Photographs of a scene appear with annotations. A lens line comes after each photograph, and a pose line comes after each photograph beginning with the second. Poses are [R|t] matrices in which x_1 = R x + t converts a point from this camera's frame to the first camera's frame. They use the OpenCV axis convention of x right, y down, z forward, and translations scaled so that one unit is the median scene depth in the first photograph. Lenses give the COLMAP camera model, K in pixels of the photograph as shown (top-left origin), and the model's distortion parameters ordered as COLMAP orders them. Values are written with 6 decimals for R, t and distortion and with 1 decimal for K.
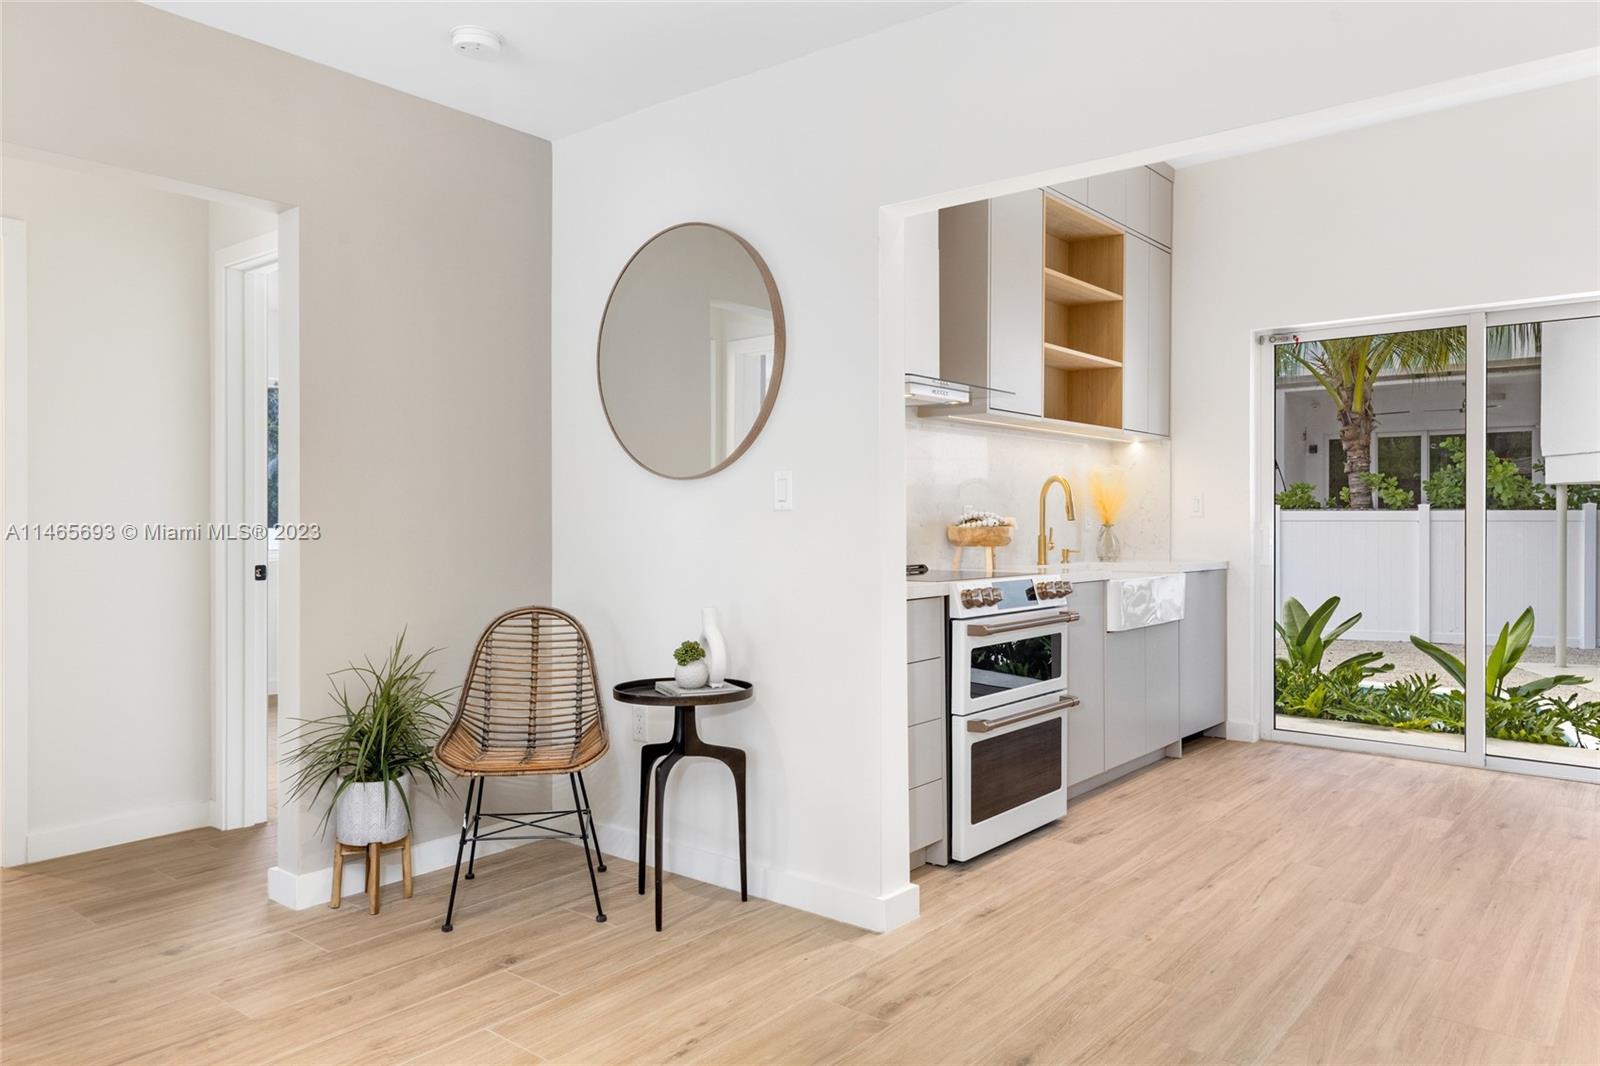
lens RADIAL K [[1098.0, 0, 800.1], [0, 1098.0, 524.2], [0, 0, 1]] dist [0.011587, 0.001694]
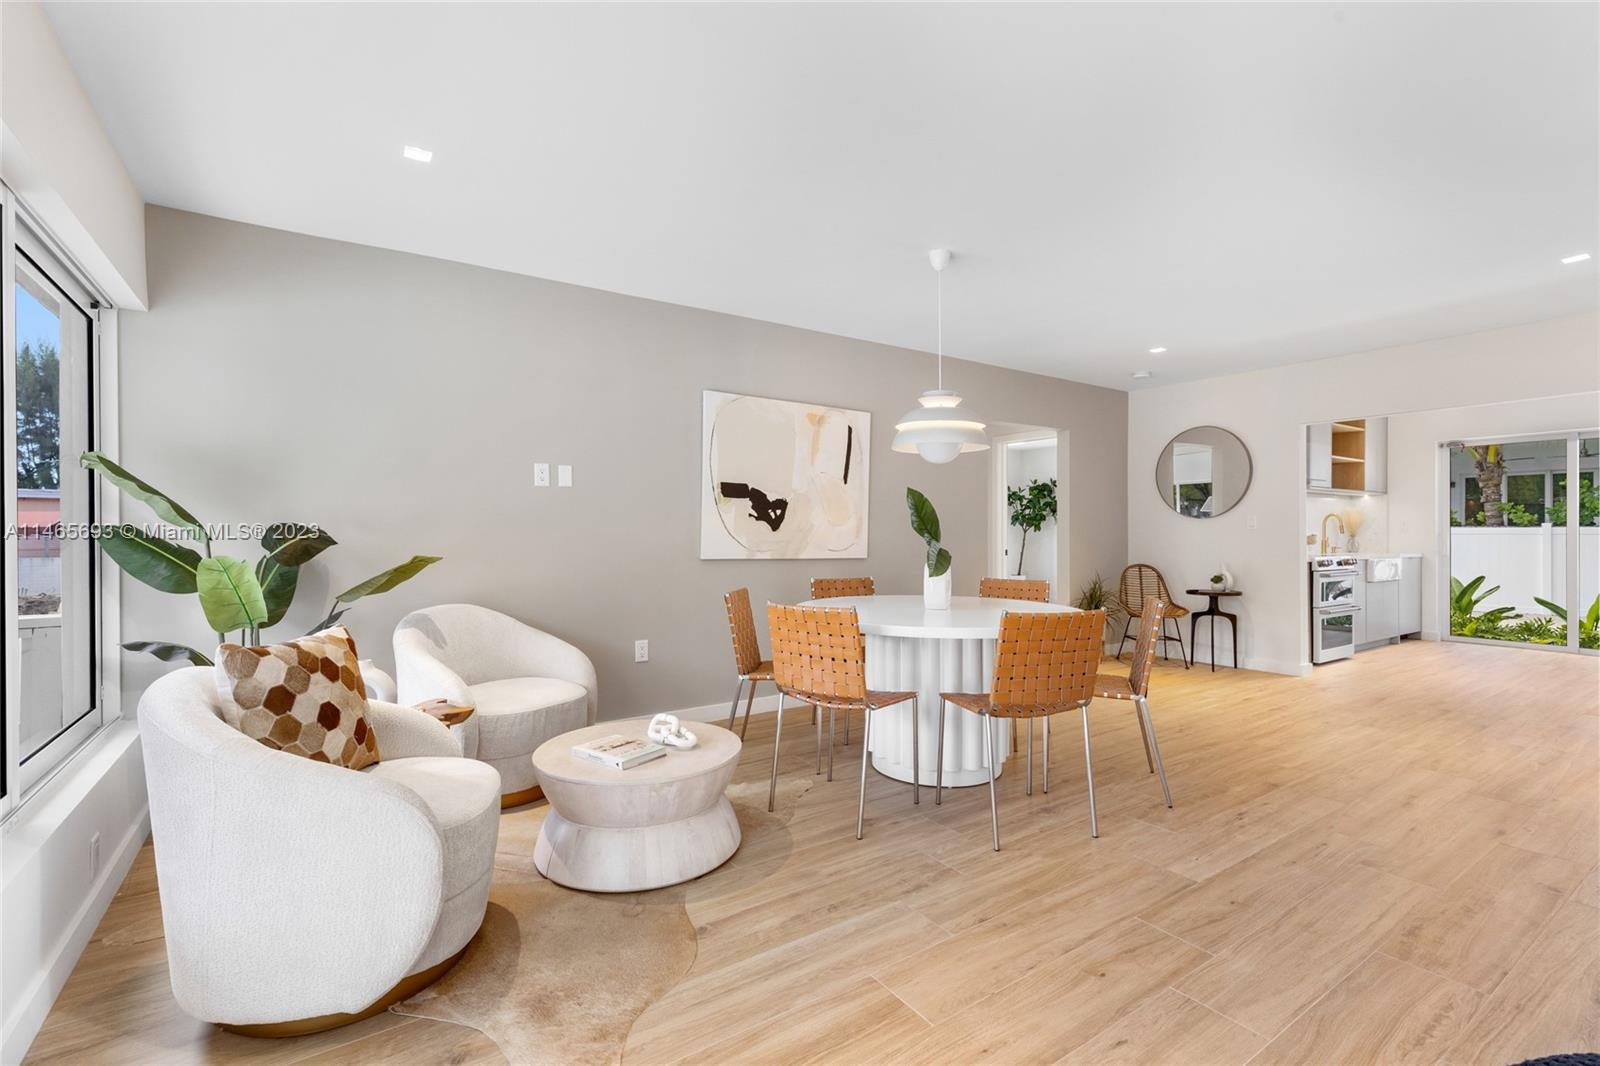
lens RADIAL K [[714.1, 0, 800.0], [0, 714.1, 533.0], [0, 0, 1]] dist [0.004060, -0.000361]
pose [[0.957194, 0.000762, -0.289445, -0.271868], [-0.001910, 0.999991, -0.003684, 0.002140], [0.289440, 0.004079, 0.957188, -0.499130]]
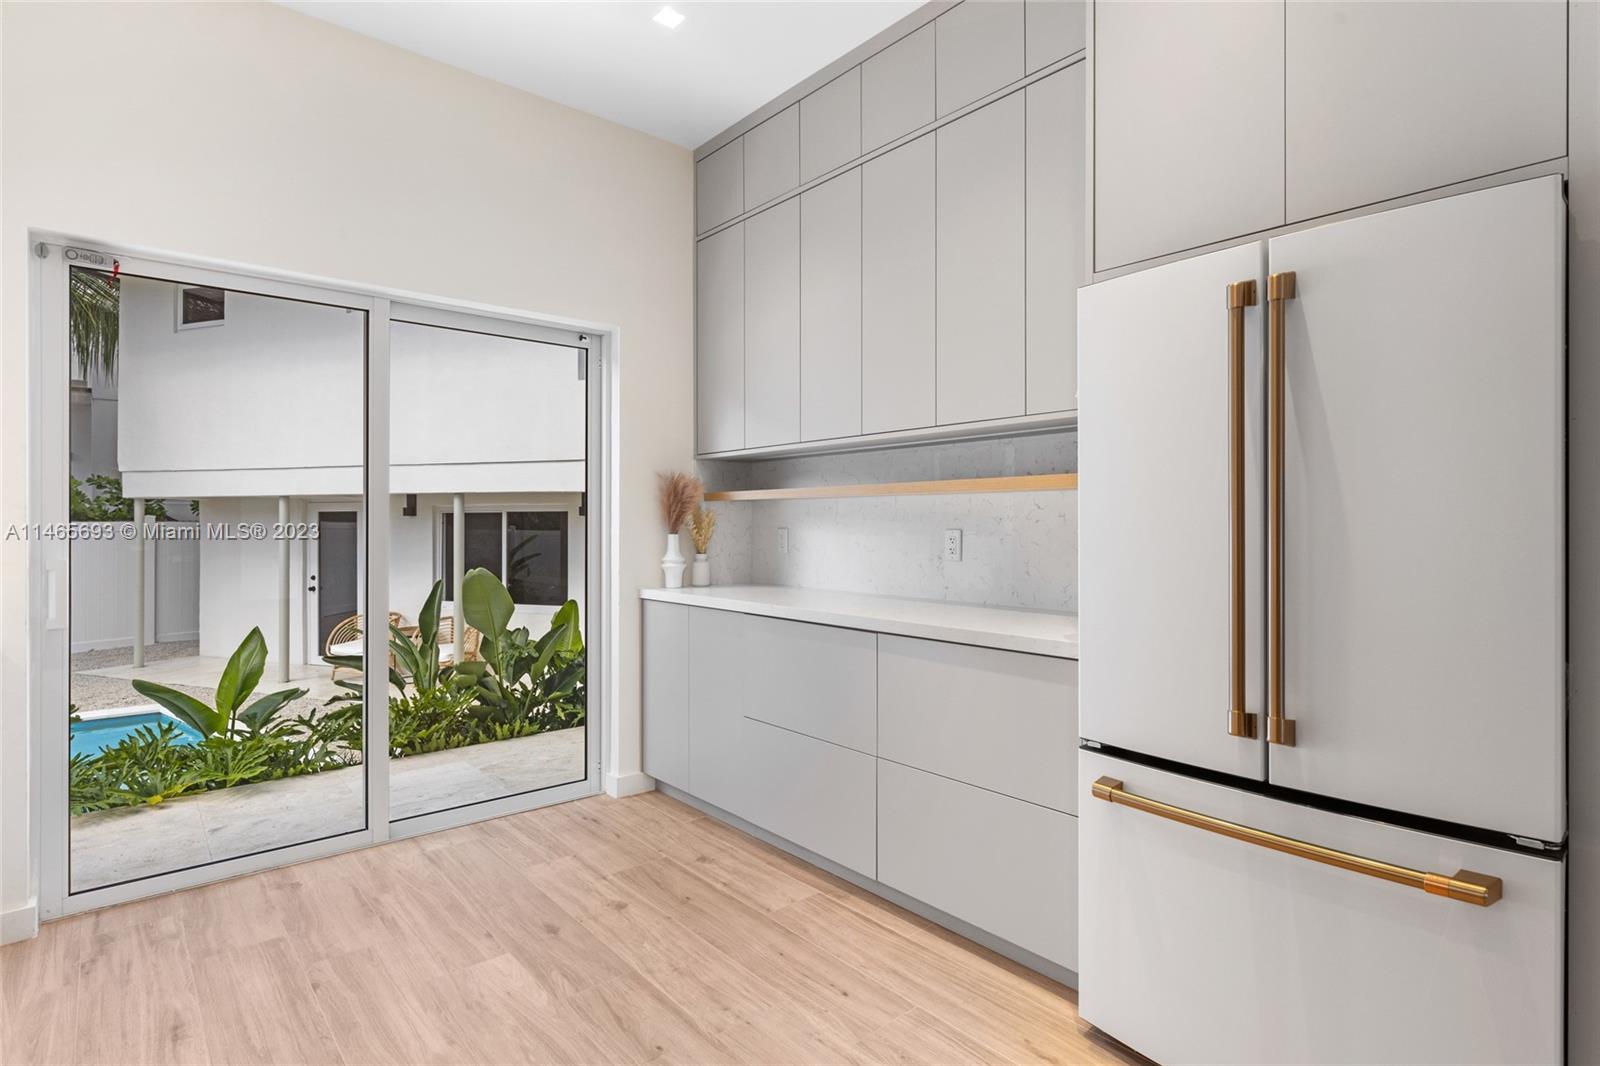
lens RADIAL K [[781.6, 0, 797.3], [0, 781.6, 526.2], [0, 0, 1]] dist [-0.004417, -0.000024]
pose [[0.158101, -0.007637, 0.987393, 0.057260], [0.007785, 0.999949, 0.006488, -0.015101], [-0.987392, 0.006661, 0.158152, 0.421135]]
